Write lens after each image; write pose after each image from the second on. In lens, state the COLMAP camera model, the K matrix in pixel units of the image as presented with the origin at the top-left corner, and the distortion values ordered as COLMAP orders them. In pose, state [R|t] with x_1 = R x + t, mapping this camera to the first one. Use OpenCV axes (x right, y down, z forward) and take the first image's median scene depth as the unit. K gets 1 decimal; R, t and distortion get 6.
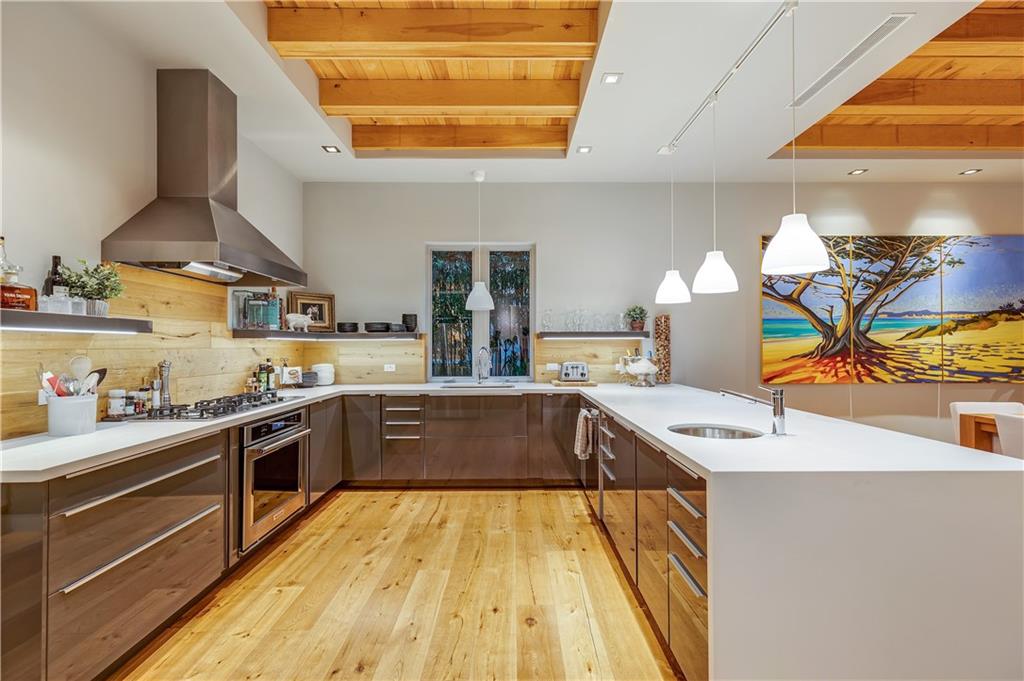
lens RADIAL K [[462.0, 0, 519.7], [0, 462.0, 337.4], [0, 0, 1]] dist [0.008597, -0.001106]
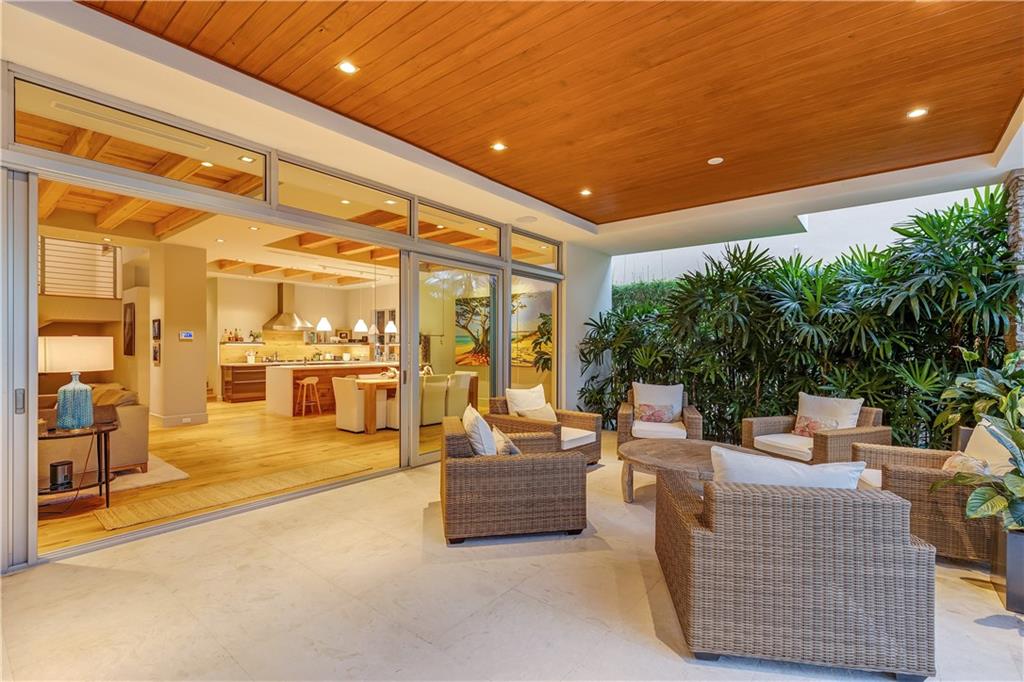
lens RADIAL K [[462.0, 0, 513.2], [0, 462.0, 345.3], [0, 0, 1]] dist [0.008597, -0.001106]
pose [[0.770523, 0.000141, -0.637412, 2.177207], [0.008039, 0.999918, 0.009939, -0.014952], [0.637361, -0.012782, 0.770459, -0.559444]]
